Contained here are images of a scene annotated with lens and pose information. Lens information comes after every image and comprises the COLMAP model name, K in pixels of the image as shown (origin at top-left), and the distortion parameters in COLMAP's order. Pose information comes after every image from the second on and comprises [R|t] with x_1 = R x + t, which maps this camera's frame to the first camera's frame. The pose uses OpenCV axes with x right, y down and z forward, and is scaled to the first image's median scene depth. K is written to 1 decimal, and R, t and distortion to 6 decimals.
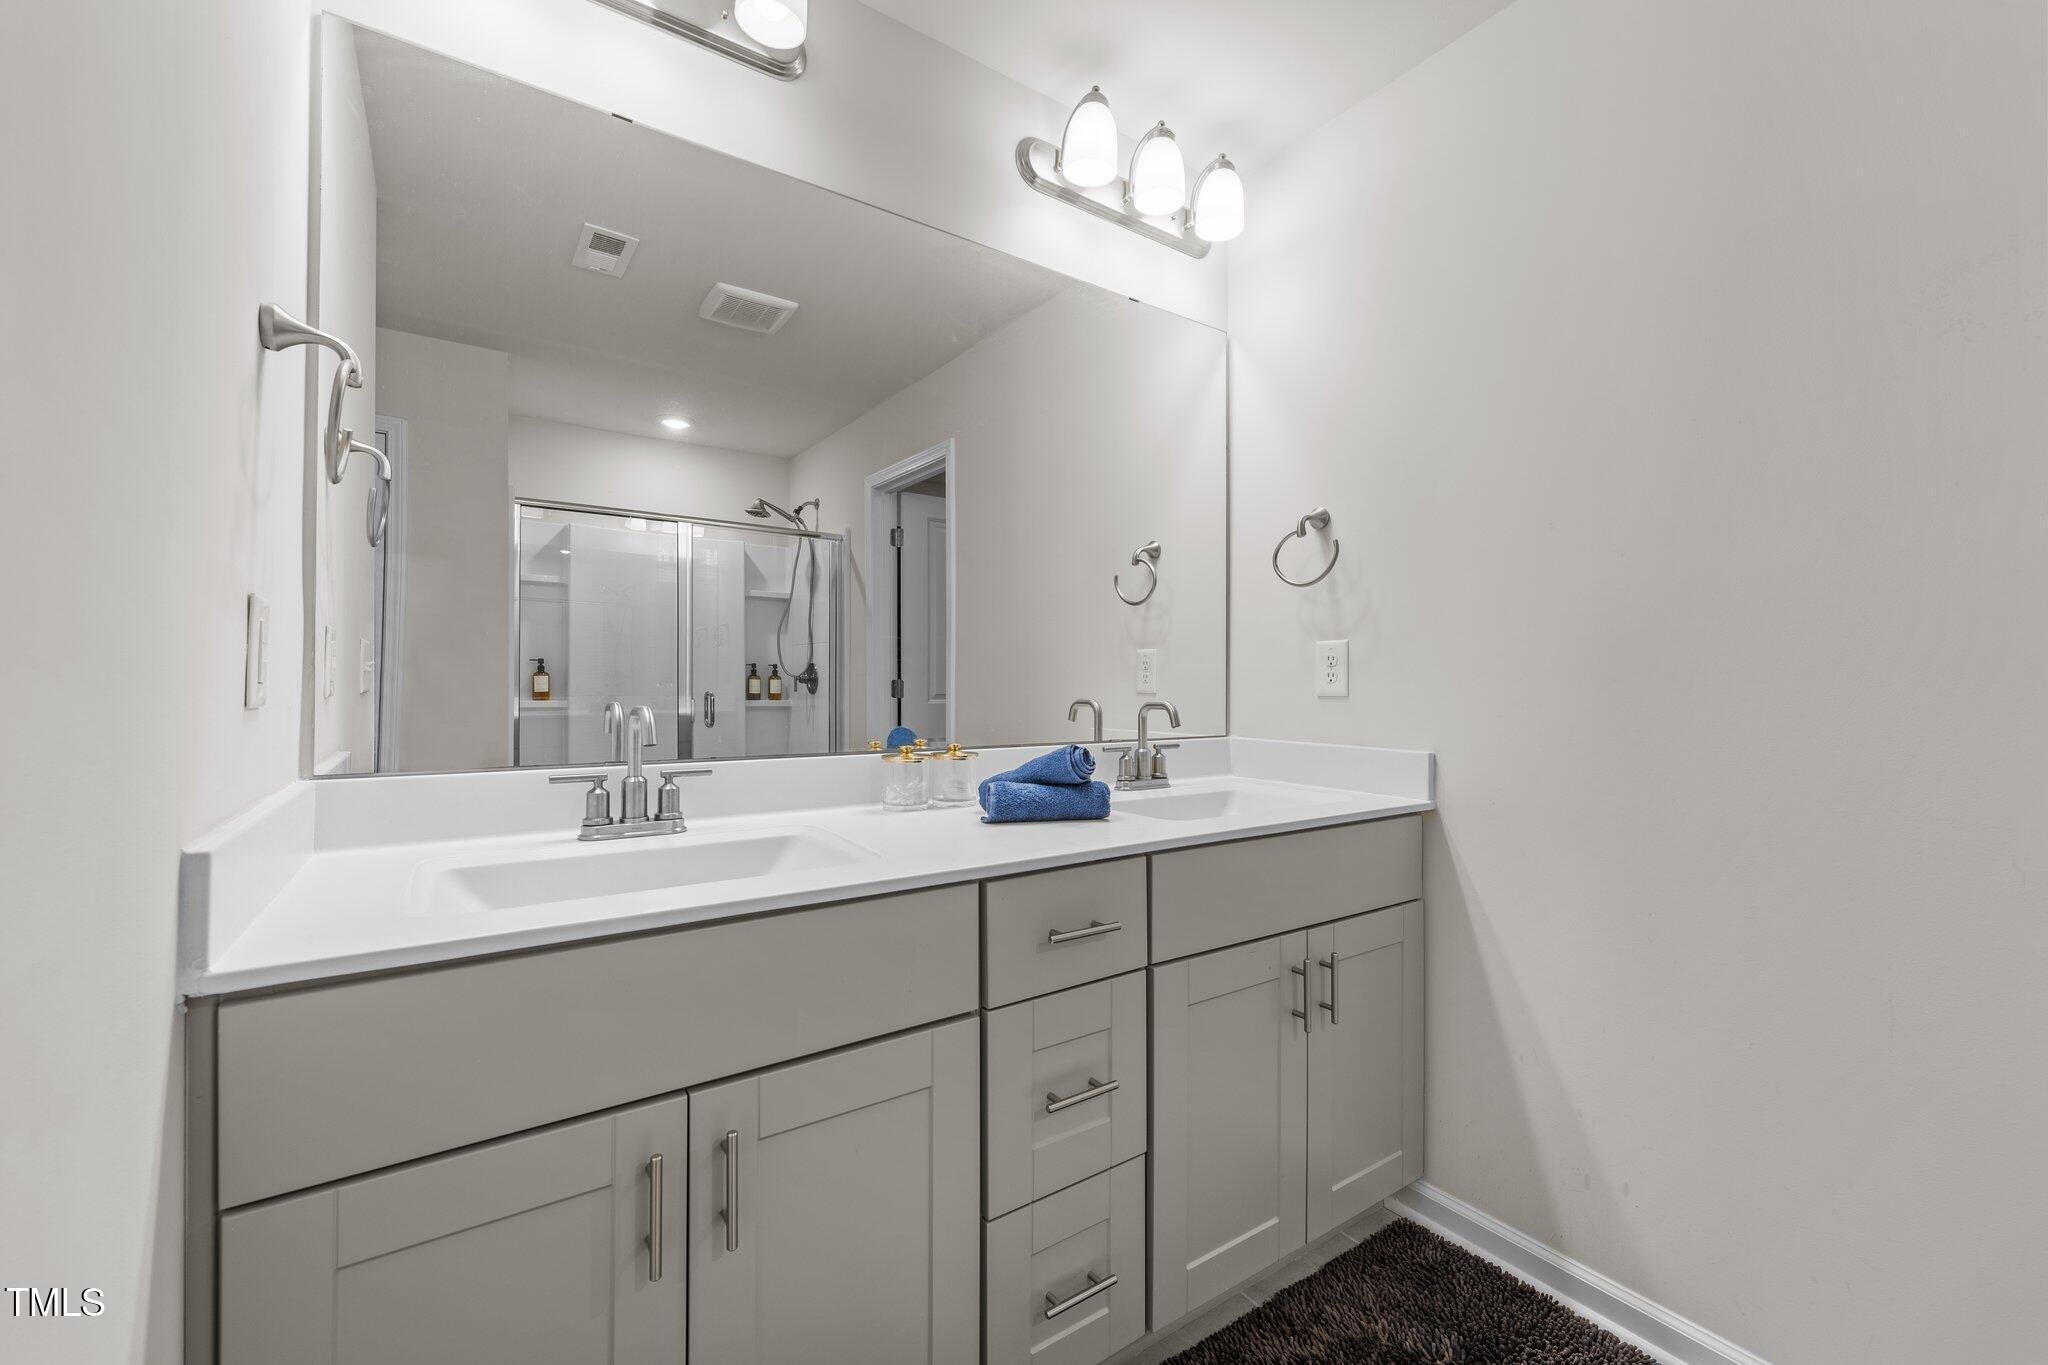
lens RADIAL K [[842.5, 0, 1018.7], [0, 842.5, 674.7], [0, 0, 1]] dist [0.002192, -0.001118]
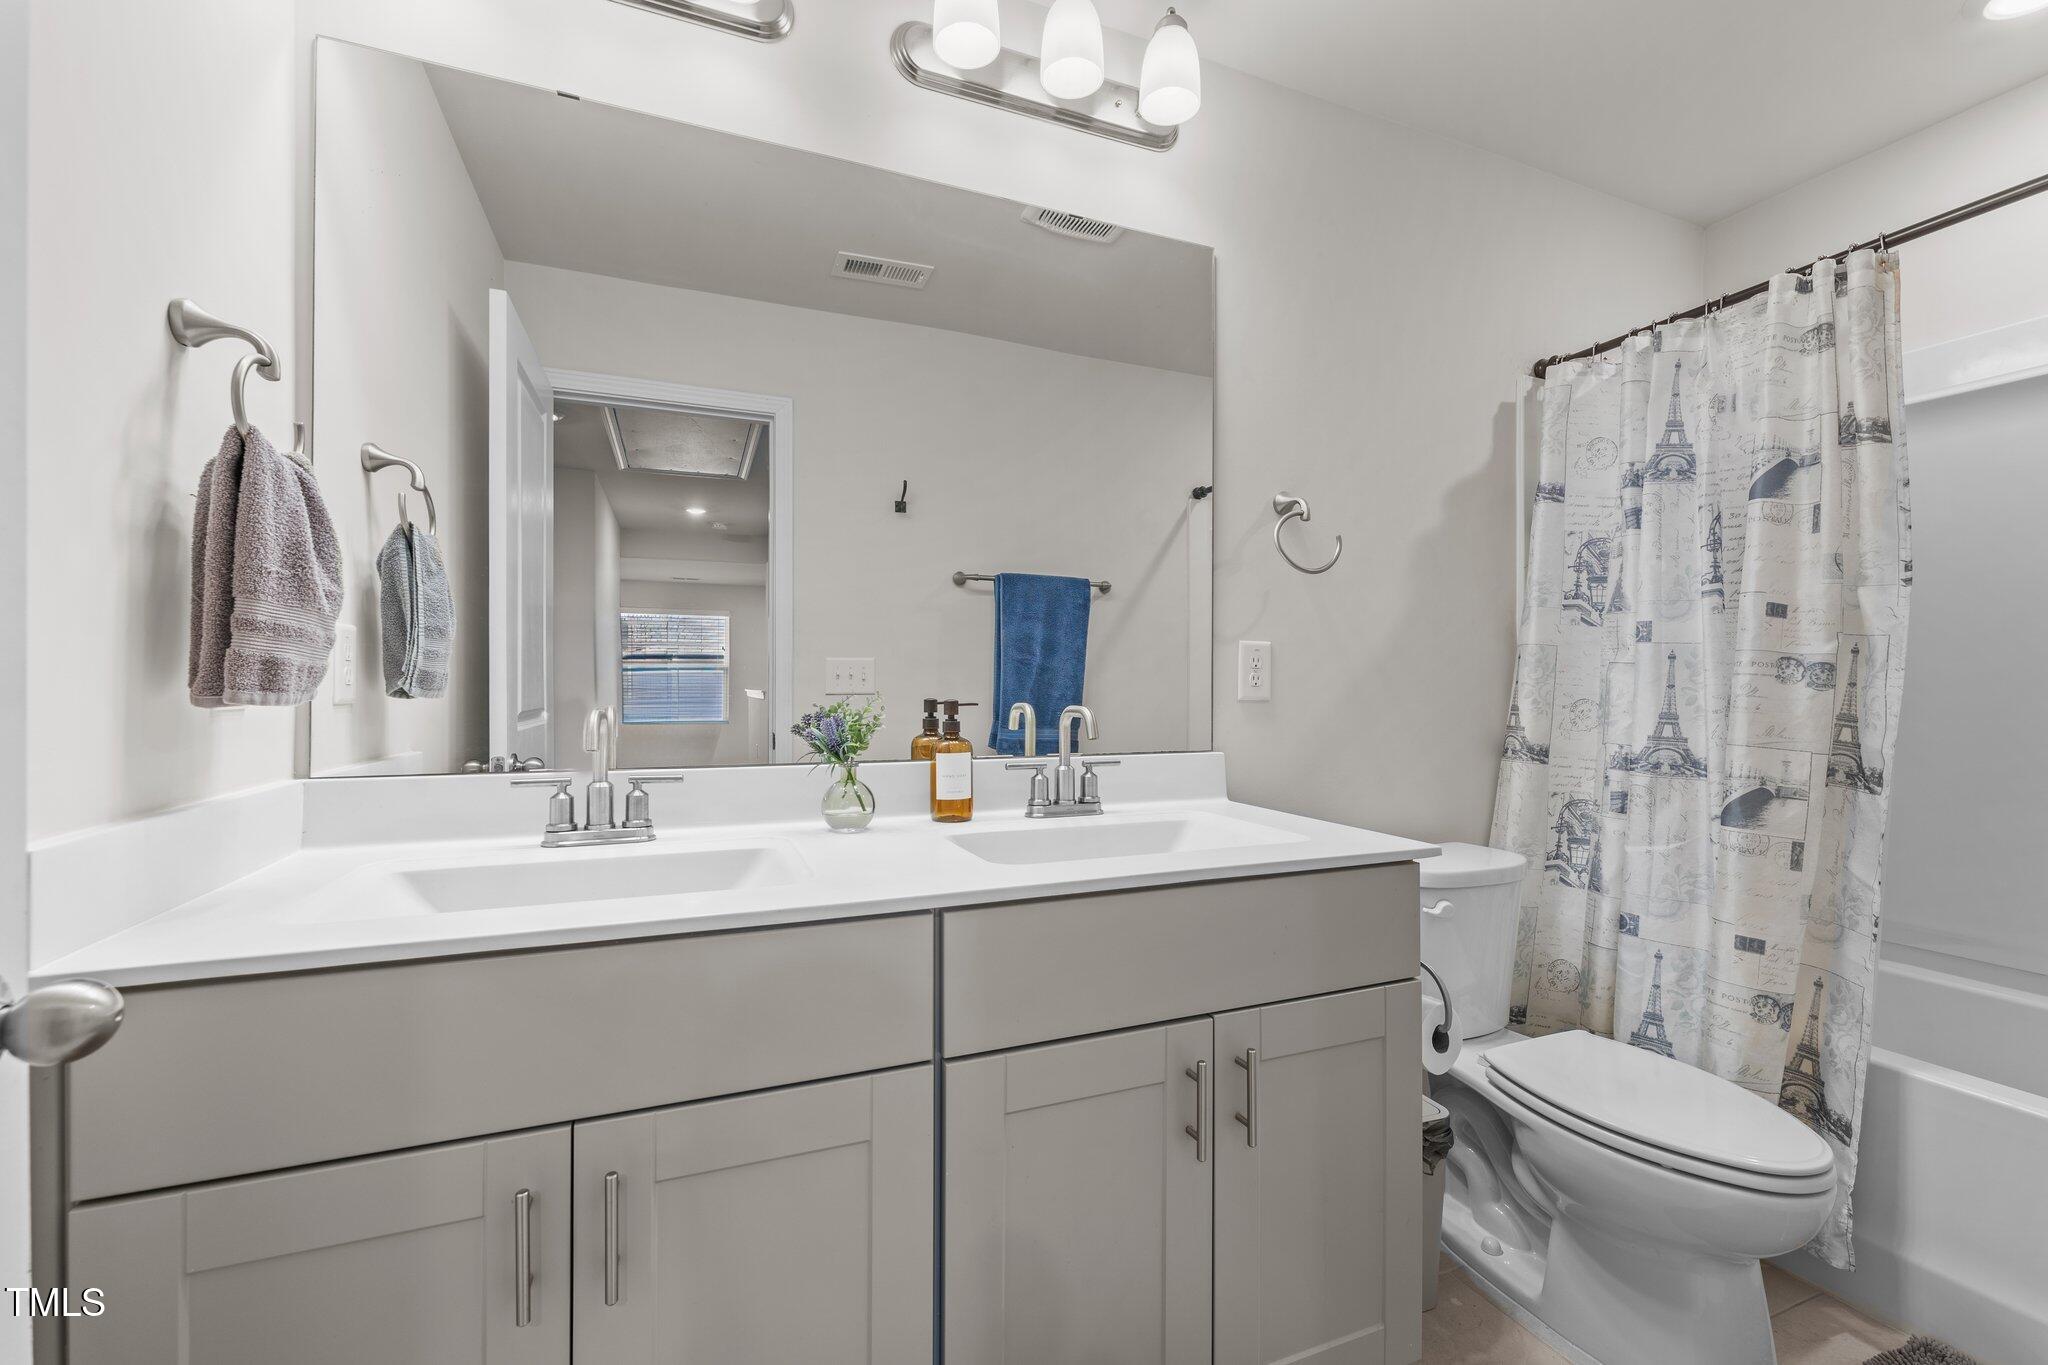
lens RADIAL K [[842.5, 0, 1025.9], [0, 842.5, 690.2], [0, 0, 1]] dist [0.002192, -0.001118]
pose [[0.973766, 0.000590, -0.227551, 0.258143], [0.002283, 0.999921, 0.012365, 0.004144], [0.227541, -0.012560, 0.973688, 0.178697]]
